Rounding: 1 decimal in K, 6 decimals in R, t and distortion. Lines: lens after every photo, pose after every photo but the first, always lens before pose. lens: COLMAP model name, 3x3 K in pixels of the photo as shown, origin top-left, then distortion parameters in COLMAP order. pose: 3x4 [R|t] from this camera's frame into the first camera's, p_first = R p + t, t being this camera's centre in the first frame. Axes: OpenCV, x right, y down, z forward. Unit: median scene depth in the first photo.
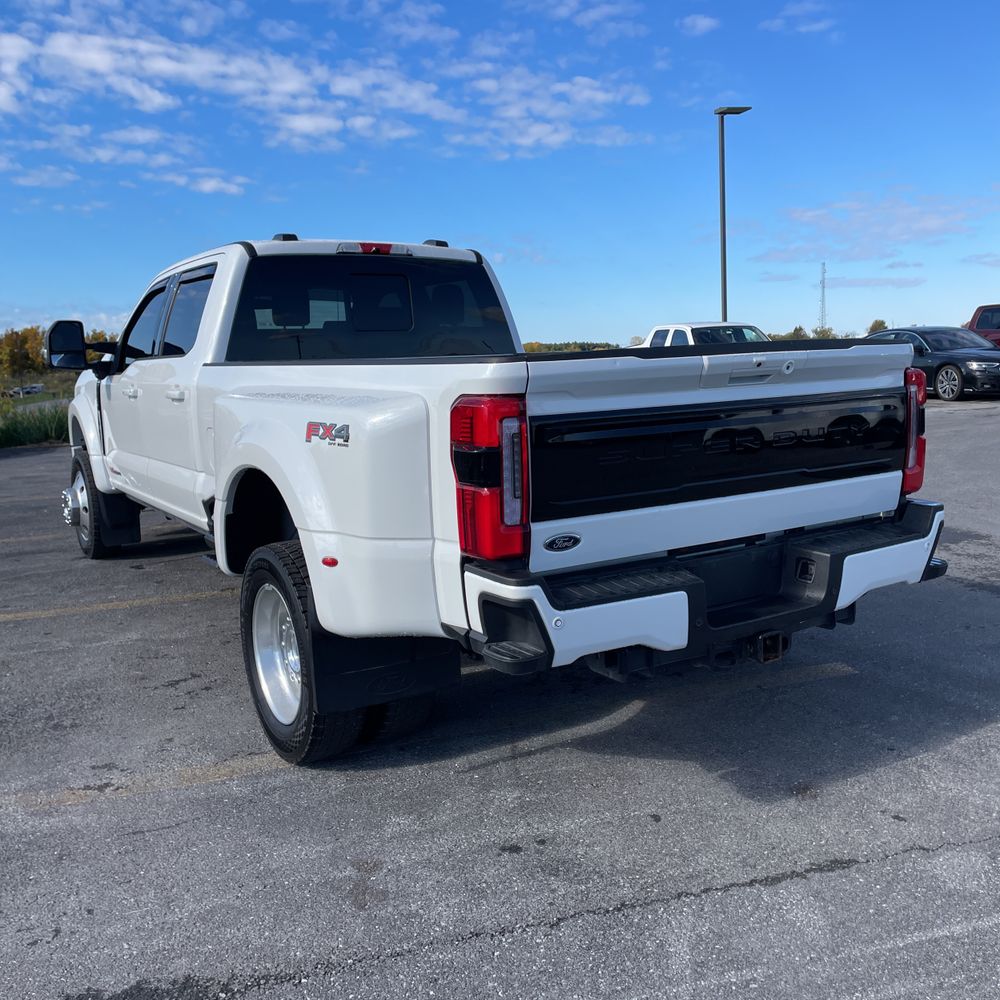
lens RADIAL K [[1005.2, 0, 500.0], [0, 1005.2, 500.0], [0, 0, 1]] dist [0.015408, -0.016104]
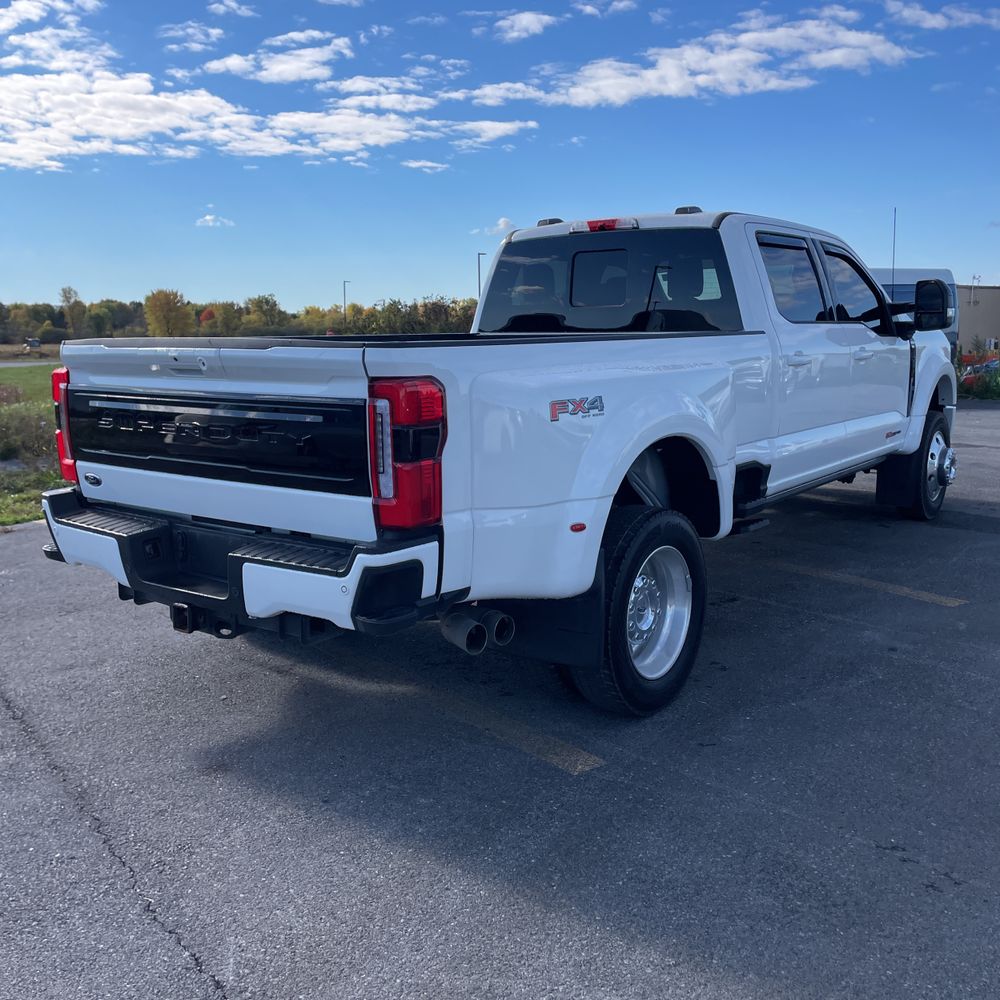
lens RADIAL K [[1005.2, 0, 500.0], [0, 1005.2, 500.0], [0, 0, 1]] dist [0.015408, -0.016104]
pose [[0.358822, 0.190679, -0.913722, 0.827511], [-0.135945, 0.979150, 0.150947, -0.116519], [0.923453, 0.070053, 0.377262, 0.538836]]
